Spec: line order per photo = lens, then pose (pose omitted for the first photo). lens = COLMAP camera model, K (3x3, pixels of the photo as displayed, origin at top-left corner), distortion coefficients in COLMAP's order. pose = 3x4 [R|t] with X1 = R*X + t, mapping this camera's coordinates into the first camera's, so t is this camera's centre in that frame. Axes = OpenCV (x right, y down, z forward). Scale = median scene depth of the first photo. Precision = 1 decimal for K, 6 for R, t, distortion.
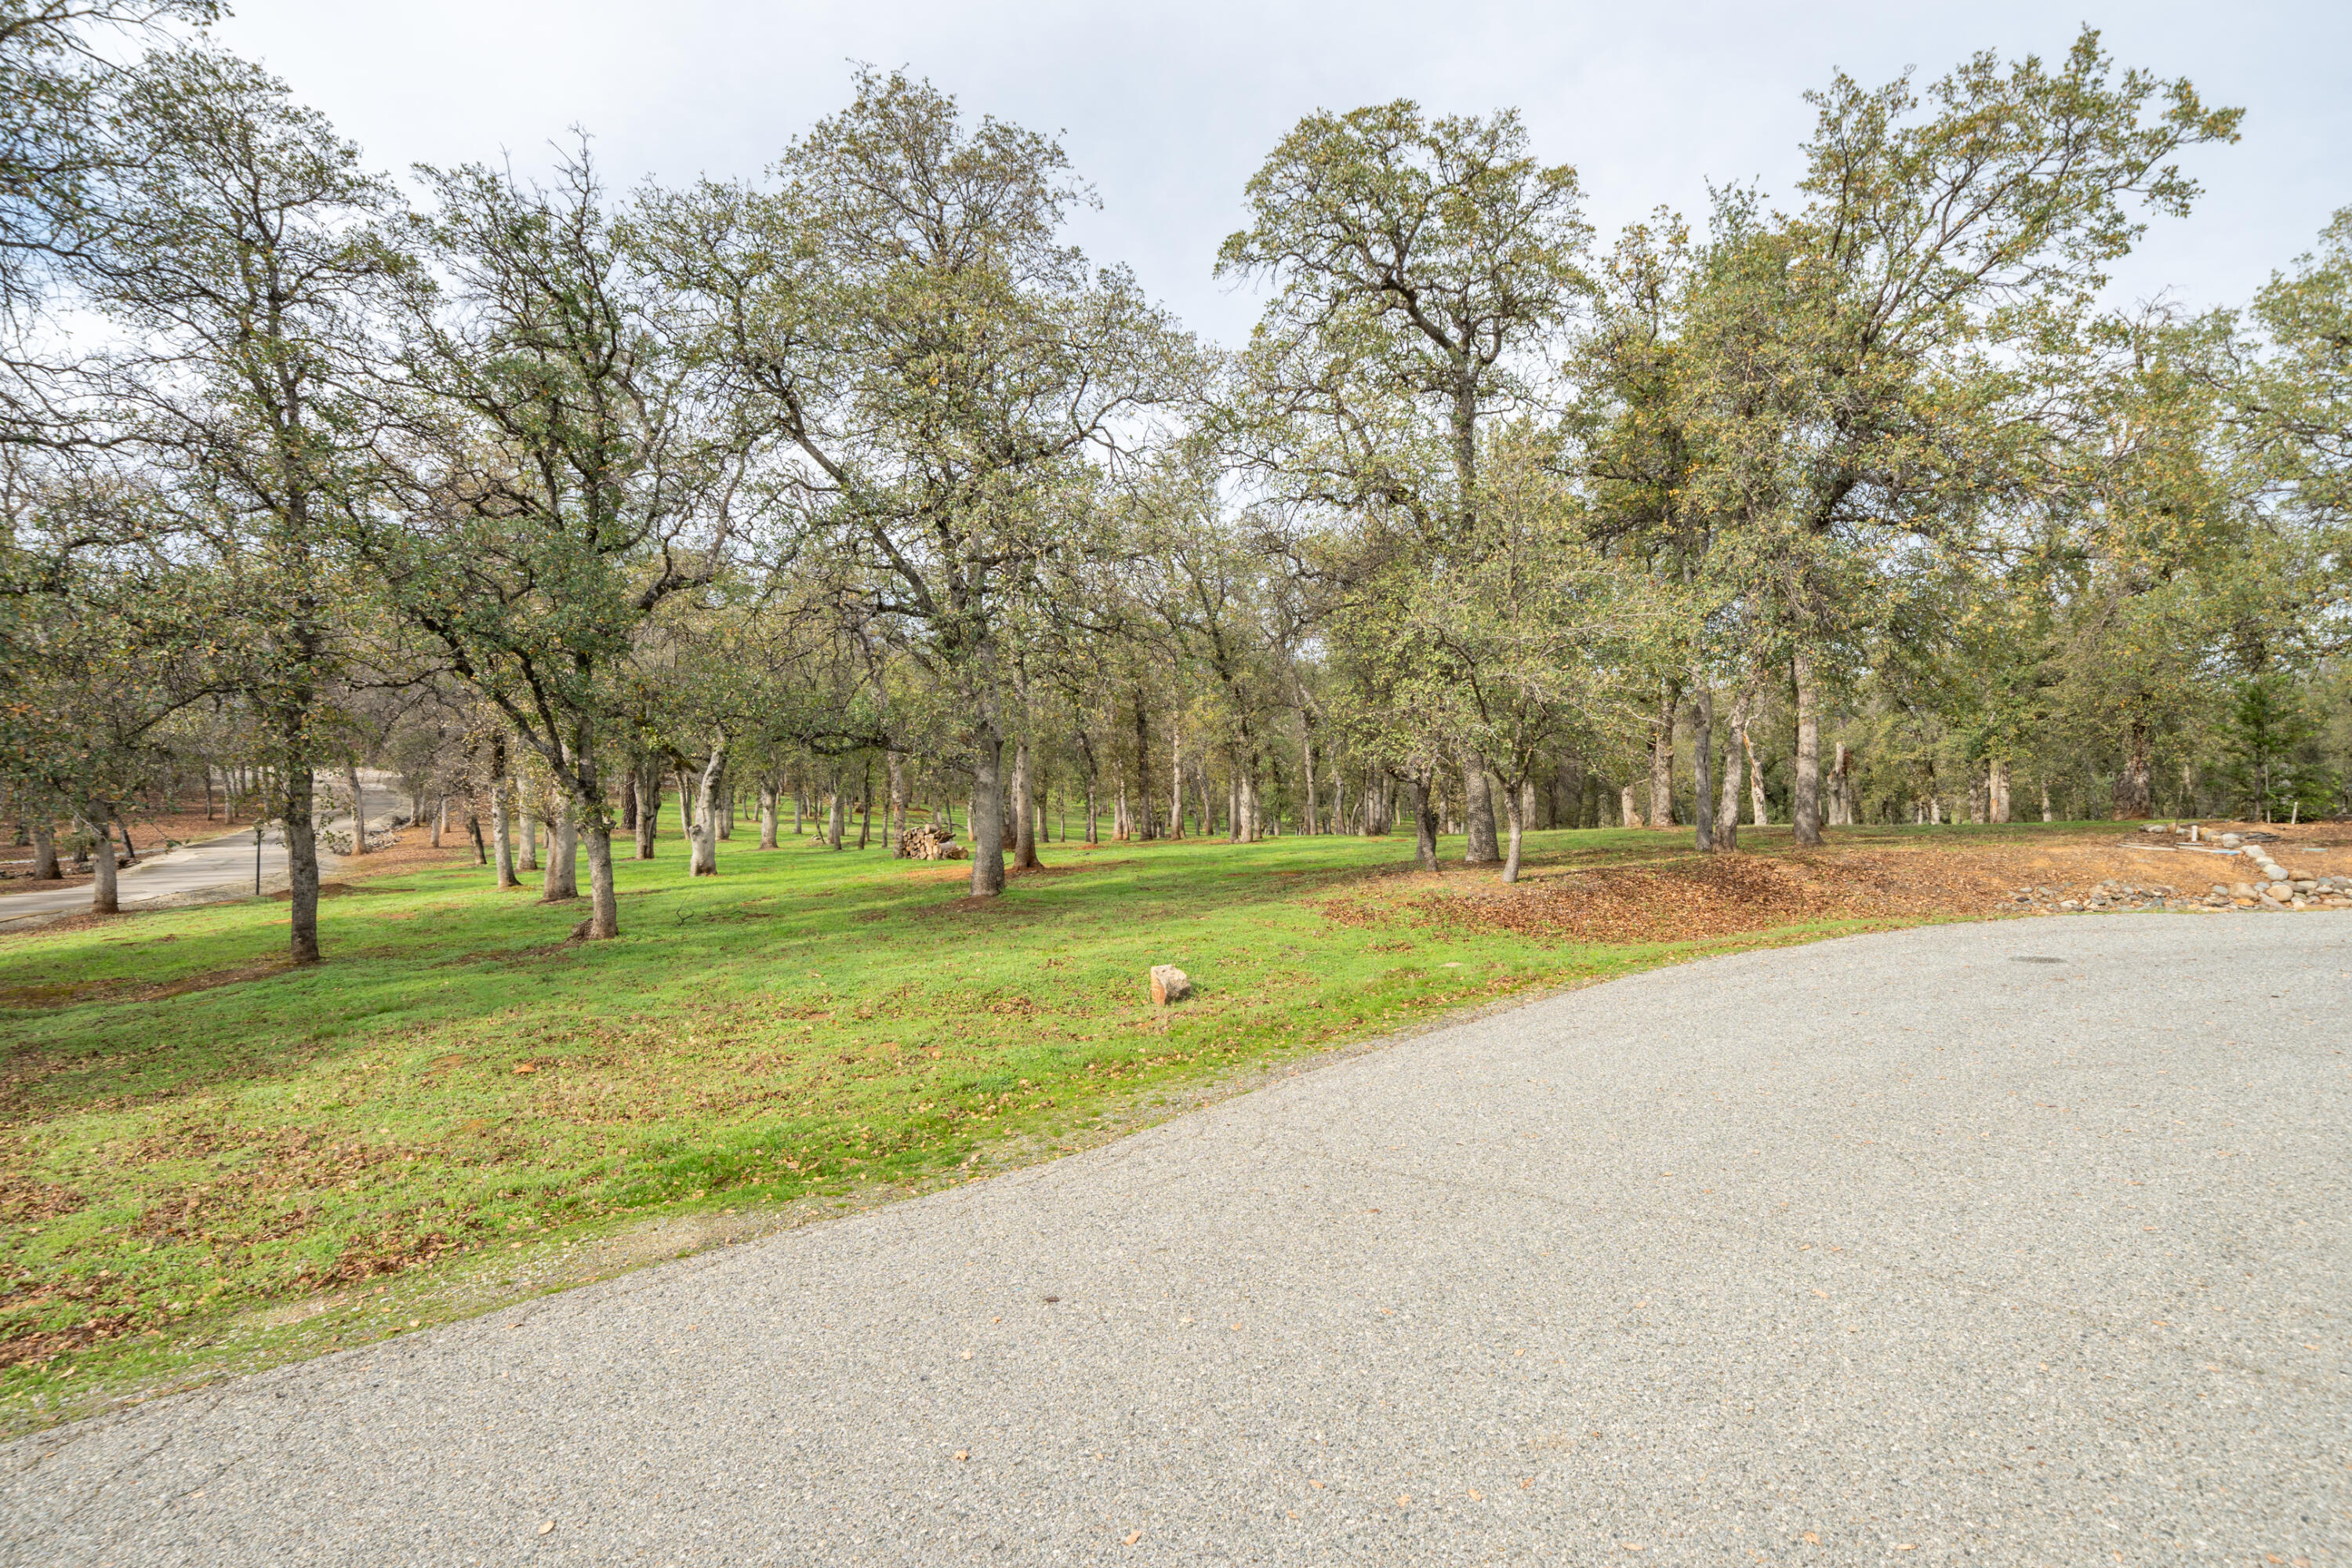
lens RADIAL K [[1275.2, 0, 1176.5], [0, 1275.2, 777.5], [0, 0, 1]] dist [0.006100, 0.001061]
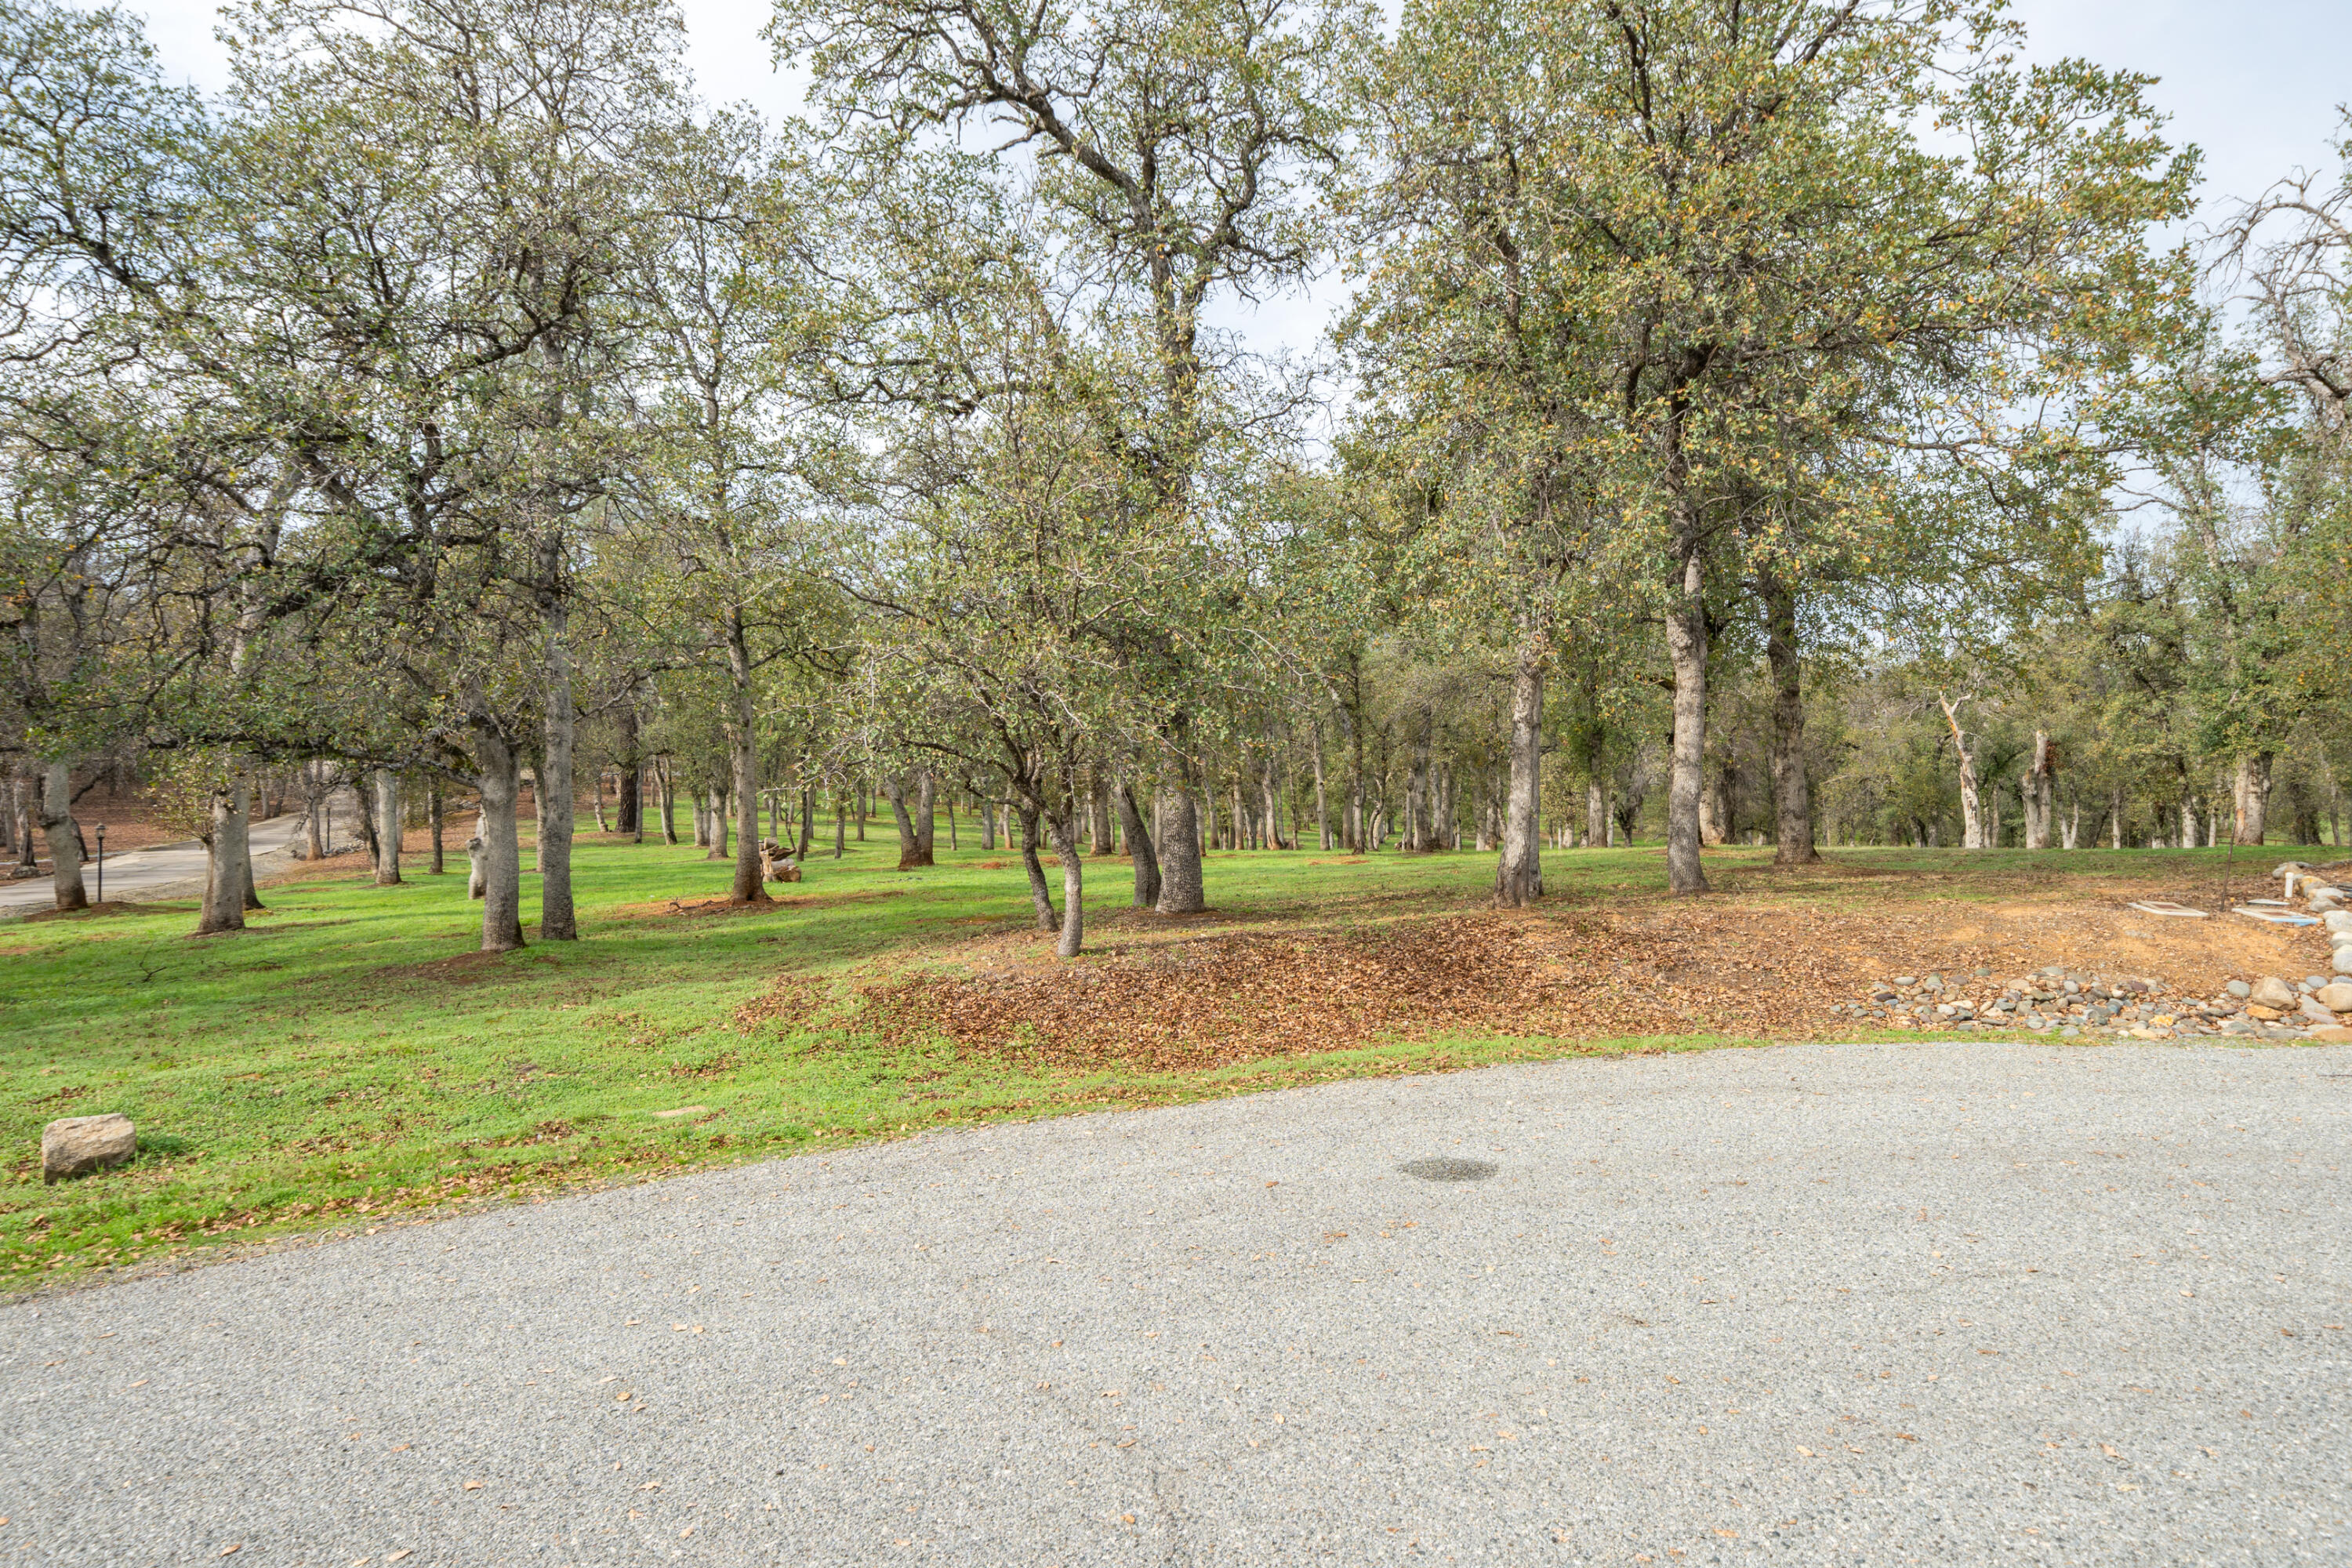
lens RADIAL K [[1447.3, 0, 1174.2], [0, 1447.3, 776.7], [0, 0, 1]] dist [-0.008012, -0.002237]
pose [[0.988932, 0.001154, -0.148368, 0.164018], [-0.000316, 0.999984, 0.005675, -0.006248], [0.148372, -0.005565, 0.988916, 0.100112]]
